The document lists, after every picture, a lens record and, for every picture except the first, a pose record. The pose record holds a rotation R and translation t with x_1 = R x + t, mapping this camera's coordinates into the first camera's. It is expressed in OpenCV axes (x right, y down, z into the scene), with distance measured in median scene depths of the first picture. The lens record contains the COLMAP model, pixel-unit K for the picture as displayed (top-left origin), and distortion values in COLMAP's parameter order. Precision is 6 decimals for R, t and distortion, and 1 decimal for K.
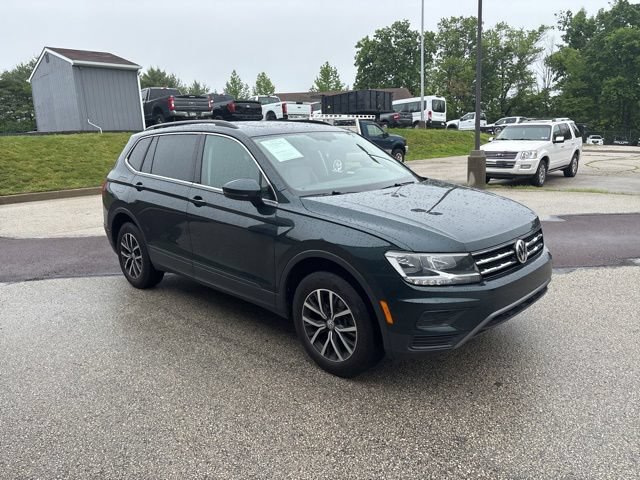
lens RADIAL K [[482.8, 0, 323.5], [0, 482.8, 234.9], [0, 0, 1]] dist [0.052755, -0.054677]
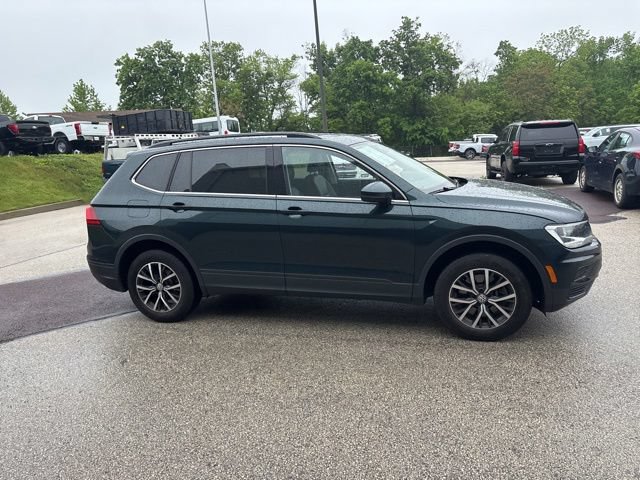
lens RADIAL K [[482.8, 0, 326.1], [0, 482.8, 236.9], [0, 0, 1]] dist [0.052755, -0.054677]
pose [[0.887096, -0.114402, 0.447184, -0.130984], [0.131009, 0.991361, -0.006271, -0.000577], [-0.442604, 0.064148, 0.894420, 0.017531]]
